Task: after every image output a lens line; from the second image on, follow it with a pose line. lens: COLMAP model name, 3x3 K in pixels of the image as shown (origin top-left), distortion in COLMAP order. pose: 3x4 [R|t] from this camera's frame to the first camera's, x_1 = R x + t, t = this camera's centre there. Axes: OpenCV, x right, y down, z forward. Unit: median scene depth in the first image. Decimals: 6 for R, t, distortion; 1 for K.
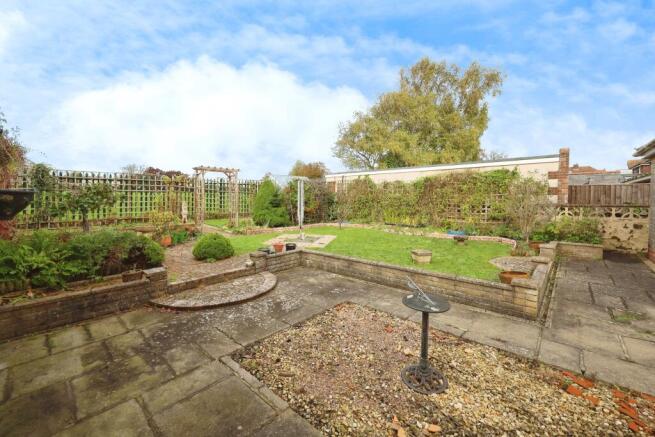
lens RADIAL K [[264.6, 0, 327.7], [0, 264.6, 217.7], [0, 0, 1]] dist [-0.001255, -0.000075]
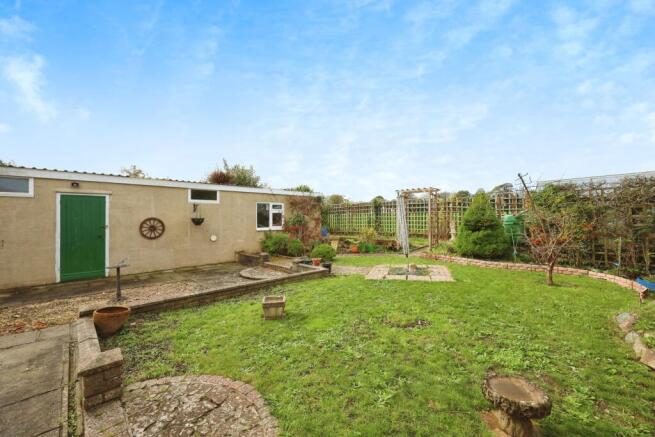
lens RADIAL K [[264.6, 0, 327.5], [0, 264.6, 218.8], [0, 0, 1]] dist [-0.001255, -0.000075]
pose [[-0.054152, 0.000374, -0.998533, 0.619246], [-0.058879, 0.998259, 0.003567, -0.053638], [0.996795, 0.058986, -0.054035, 0.699832]]
